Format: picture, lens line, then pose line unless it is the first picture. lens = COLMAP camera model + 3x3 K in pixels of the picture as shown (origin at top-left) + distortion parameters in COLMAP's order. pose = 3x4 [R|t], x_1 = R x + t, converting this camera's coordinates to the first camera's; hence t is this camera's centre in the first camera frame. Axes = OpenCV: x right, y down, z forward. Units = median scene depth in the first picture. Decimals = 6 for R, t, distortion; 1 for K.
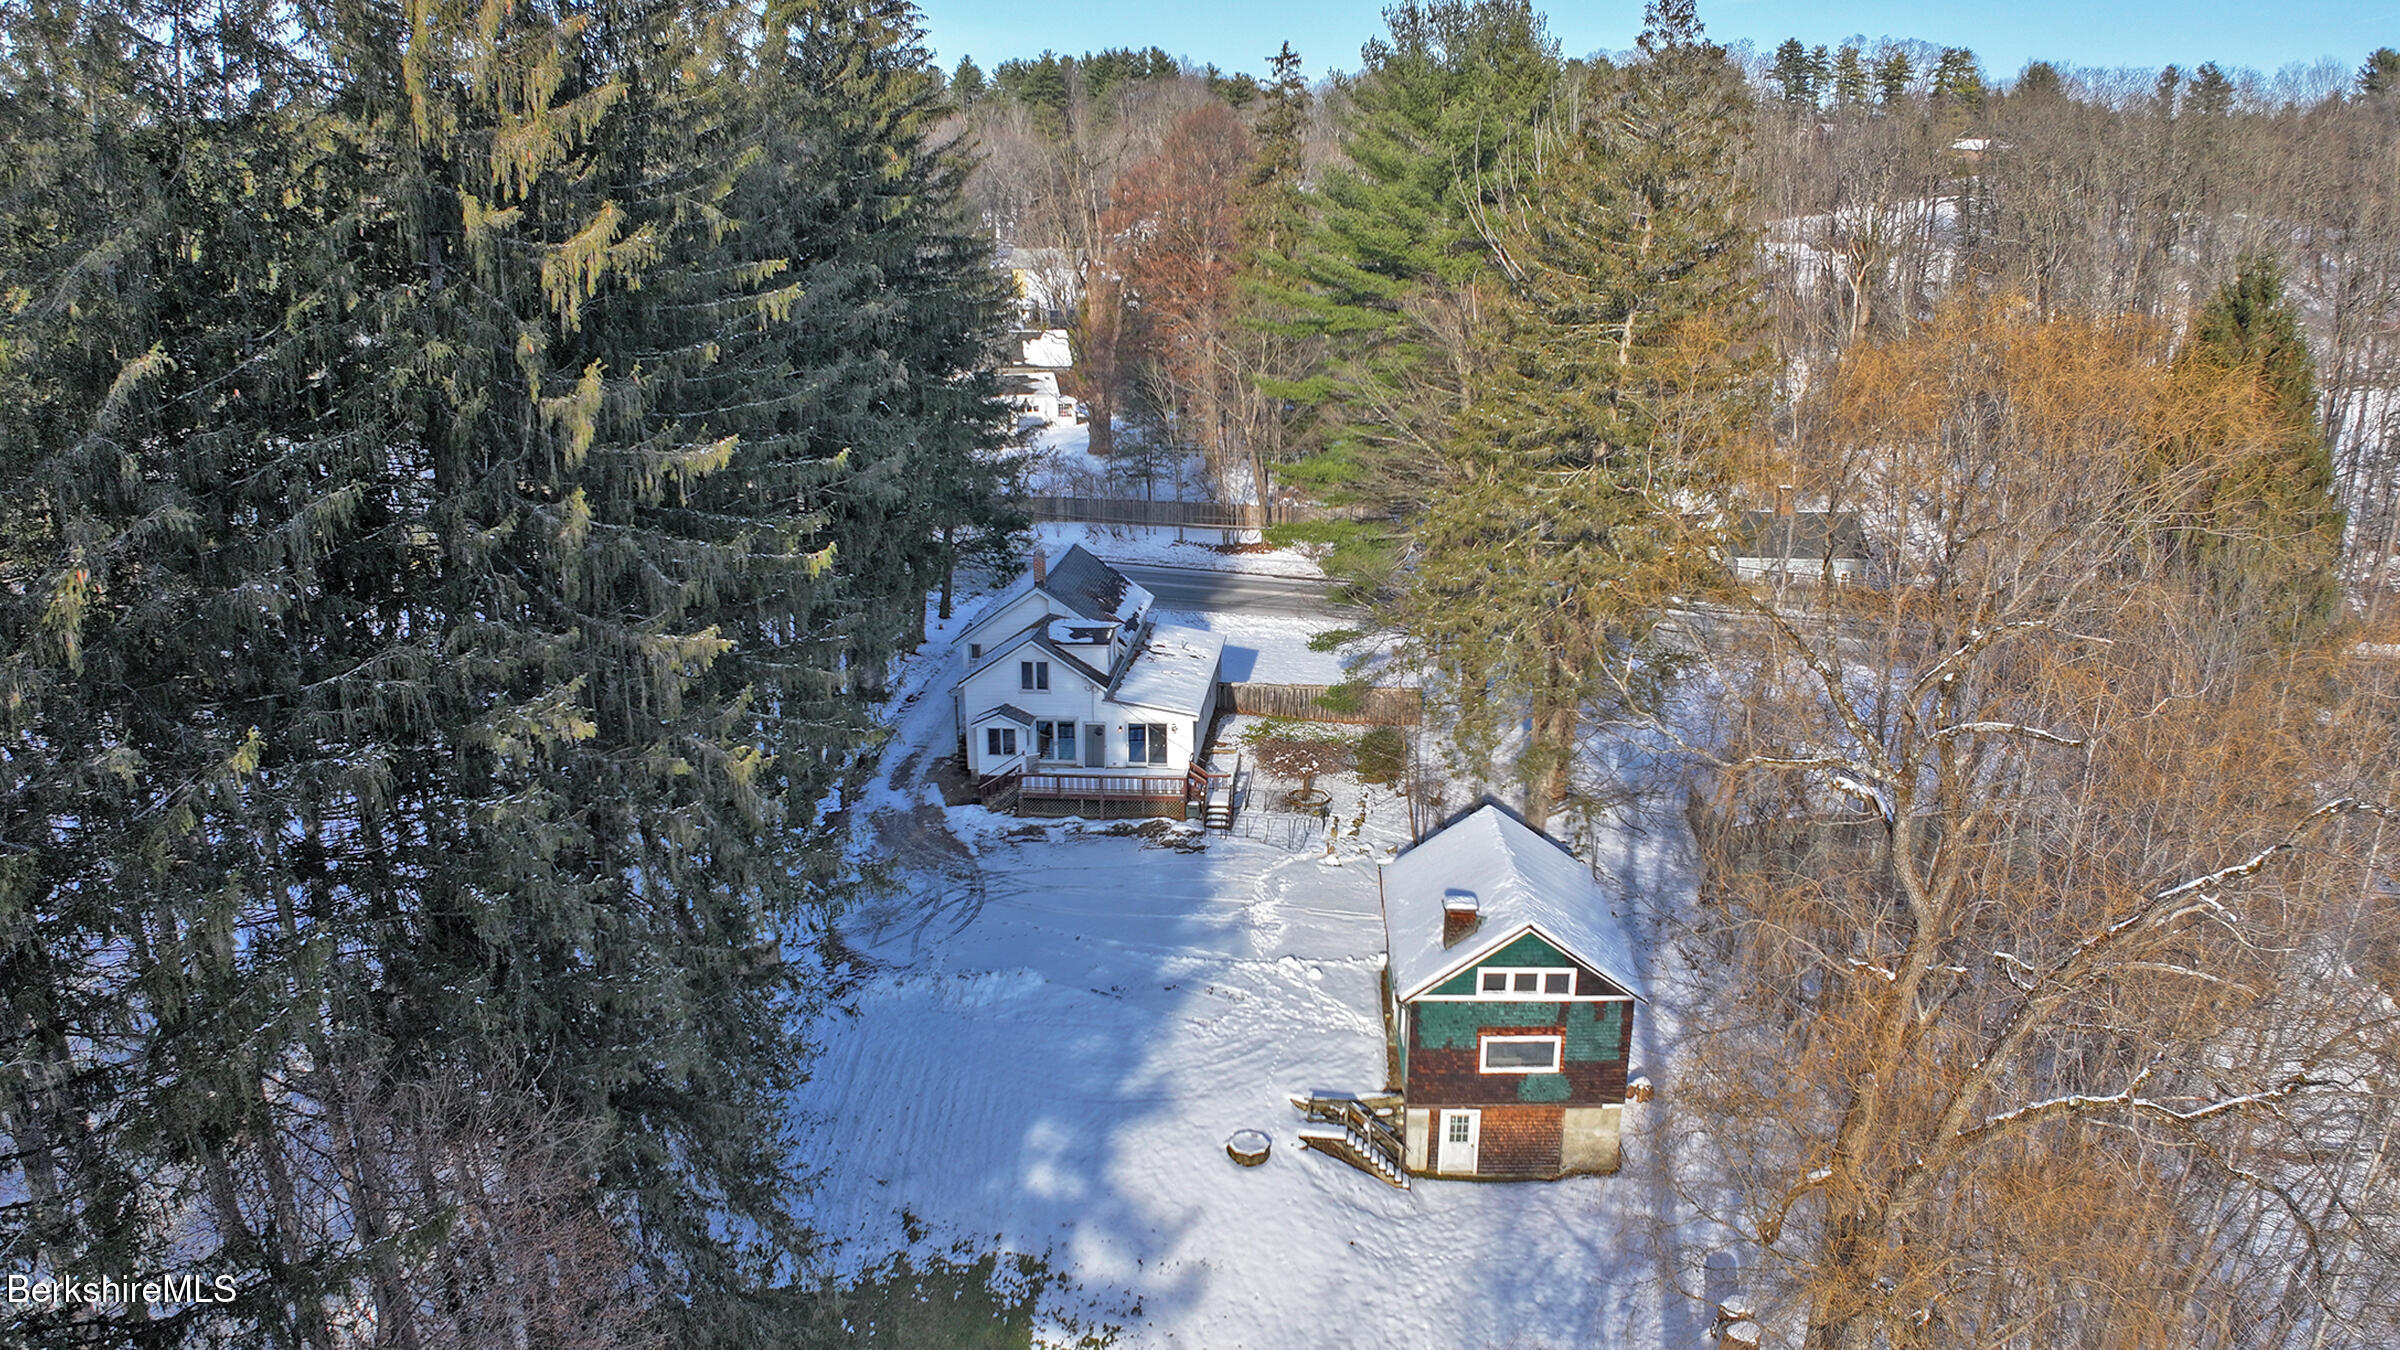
lens RADIAL K [[1904.7, 0, 1200.9], [0, 1904.7, 677.5], [0, 0, 1]] dist [-0.176501, -0.012364]
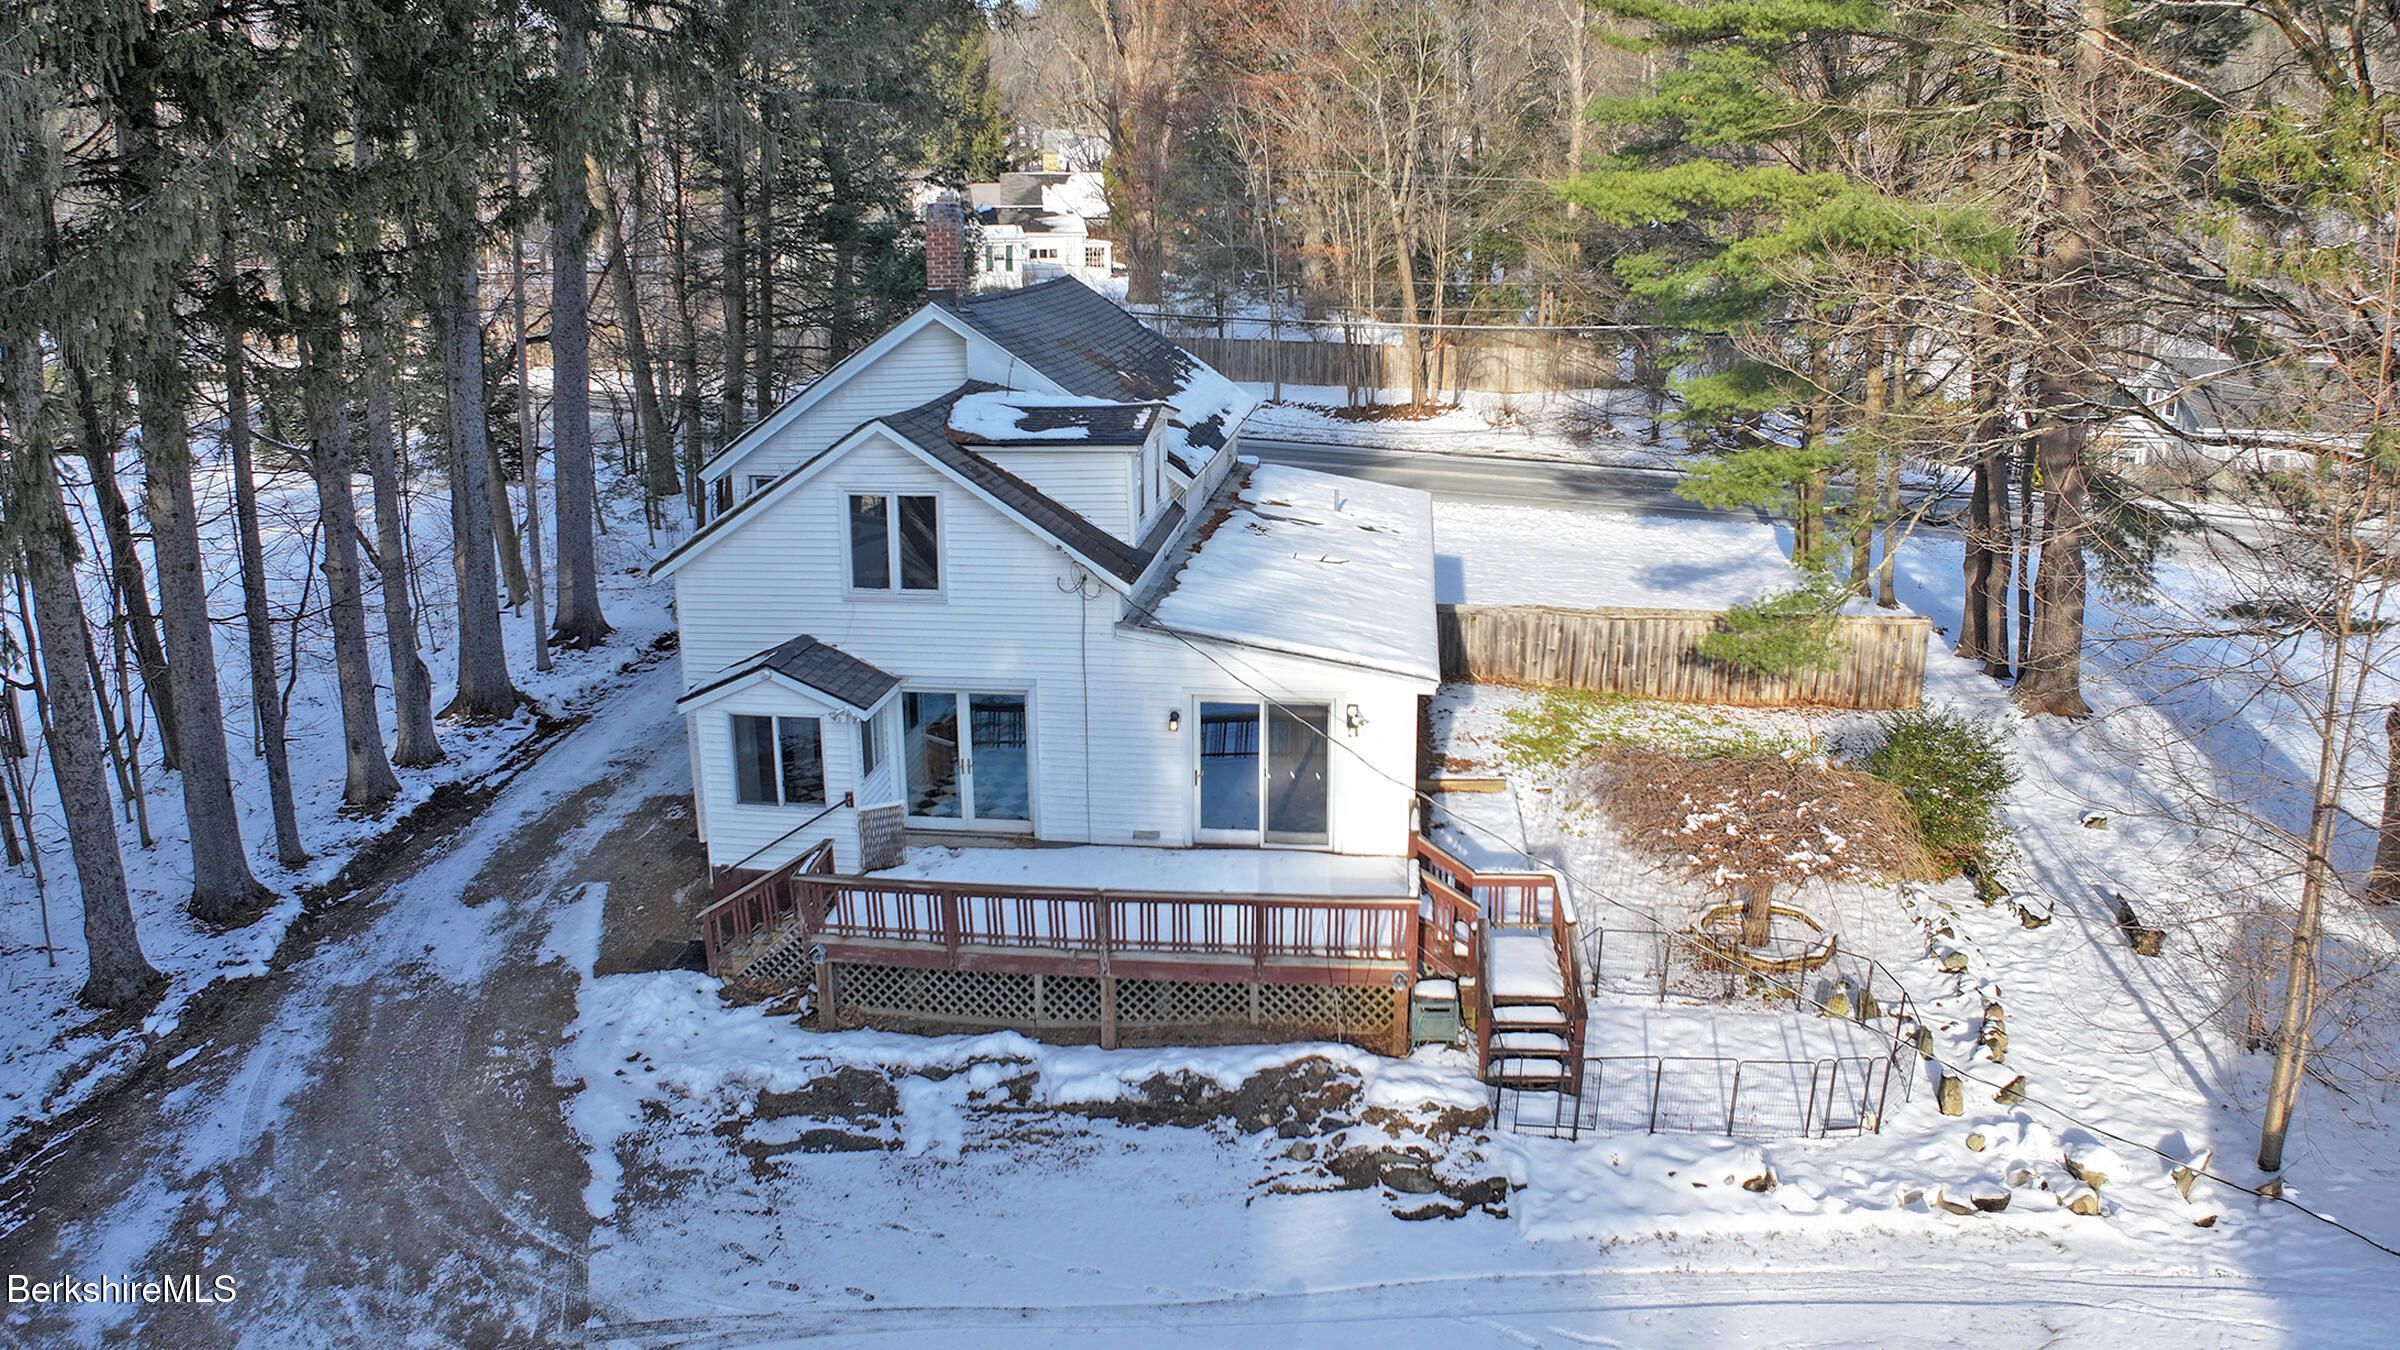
lens RADIAL K [[1904.7, 0, 1199.9], [0, 1904.7, 670.1], [0, 0, 1]] dist [-0.176501, -0.012364]
pose [[0.999595, 0.004590, -0.028072, -0.029916], [-0.004557, 0.999989, 0.001238, 0.018658], [0.028078, -0.001109, 0.999605, 0.697214]]
